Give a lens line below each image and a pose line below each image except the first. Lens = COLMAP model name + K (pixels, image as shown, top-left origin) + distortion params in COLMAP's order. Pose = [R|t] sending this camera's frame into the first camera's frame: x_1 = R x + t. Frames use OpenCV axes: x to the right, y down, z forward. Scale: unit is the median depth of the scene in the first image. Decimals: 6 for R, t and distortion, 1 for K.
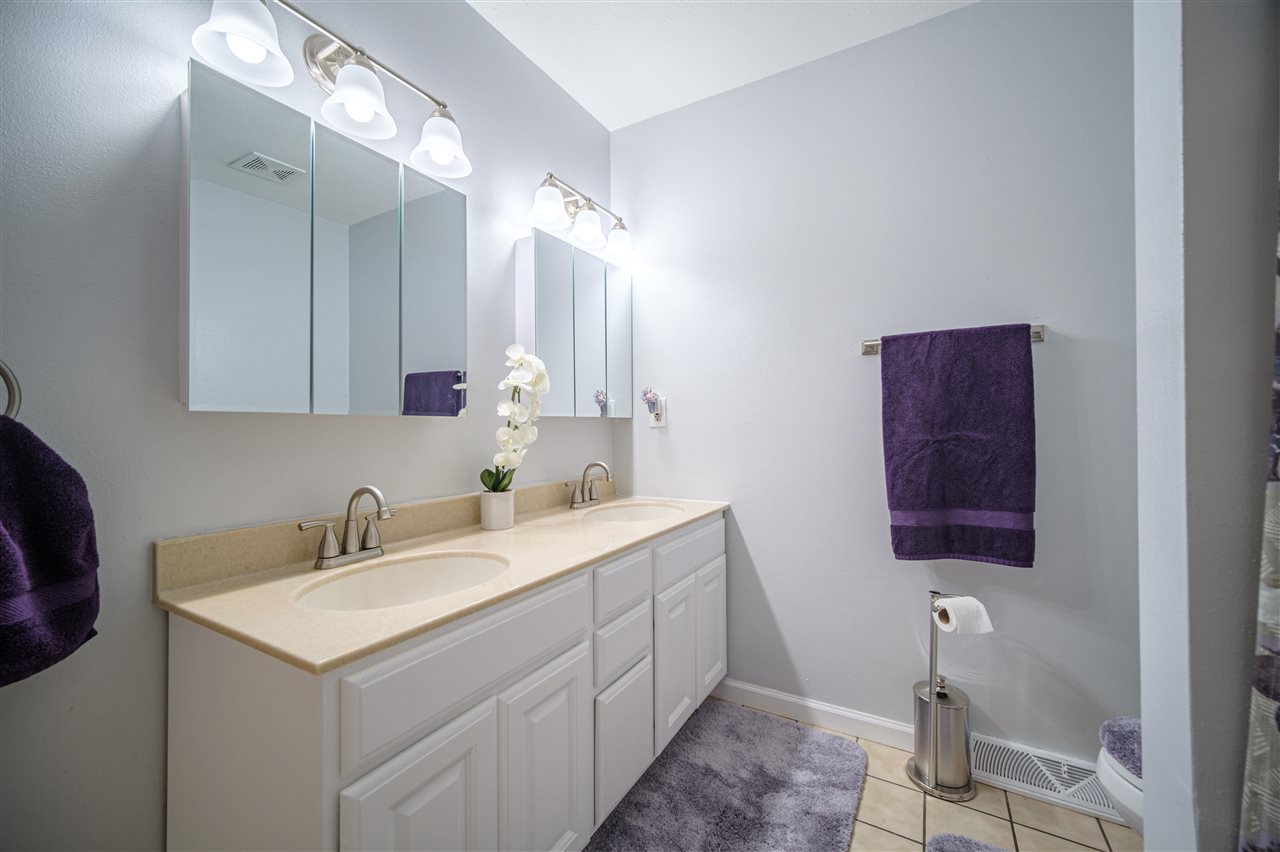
lens RADIAL K [[509.4, 0, 637.6], [0, 509.4, 421.4], [0, 0, 1]] dist [0.000167, 0.000211]
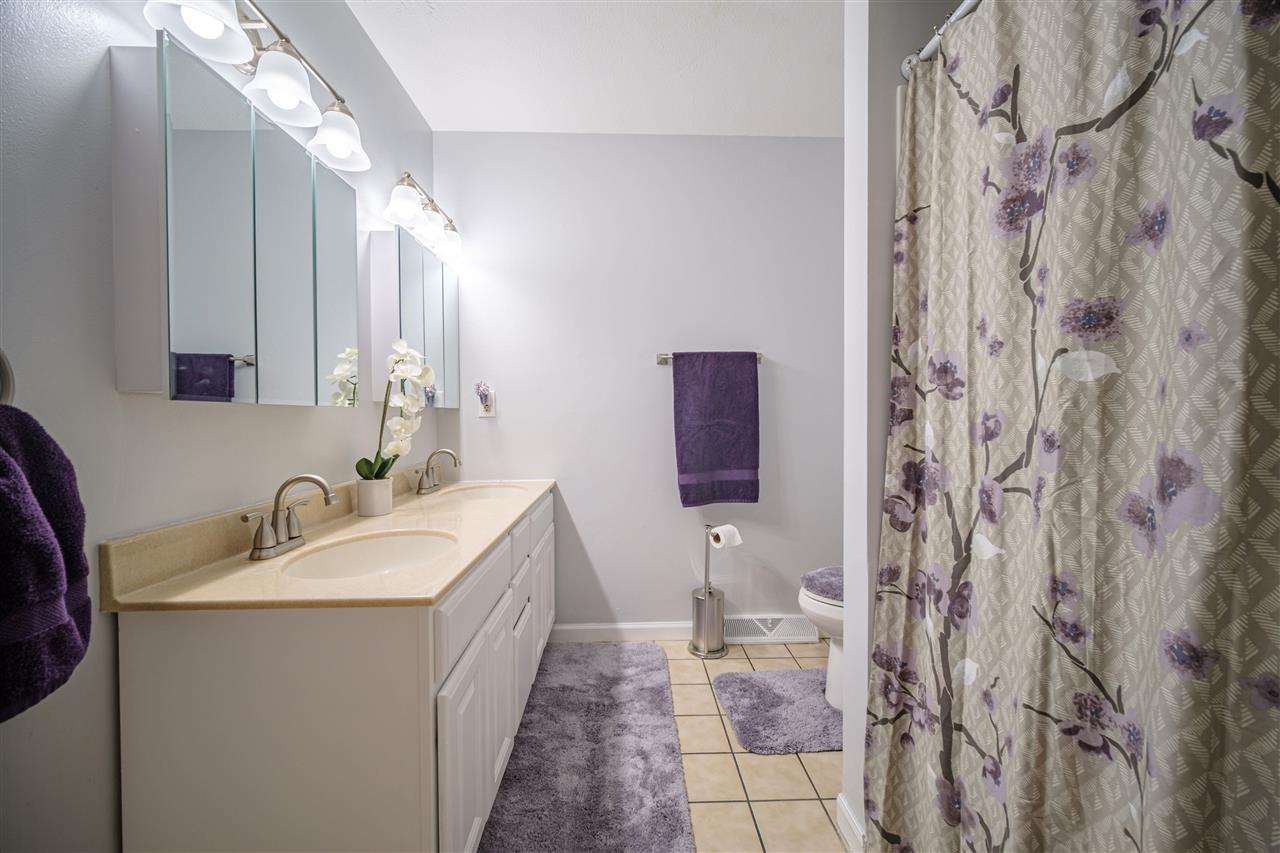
lens RADIAL K [[514.6, 0, 644.5], [0, 514.6, 421.1], [0, 0, 1]] dist [0.000801, -0.000009]
pose [[0.844554, -0.006134, 0.535436, -0.388250], [-0.003908, 0.999837, 0.017618, -0.001252], [-0.535457, -0.016972, 0.844392, -0.182520]]
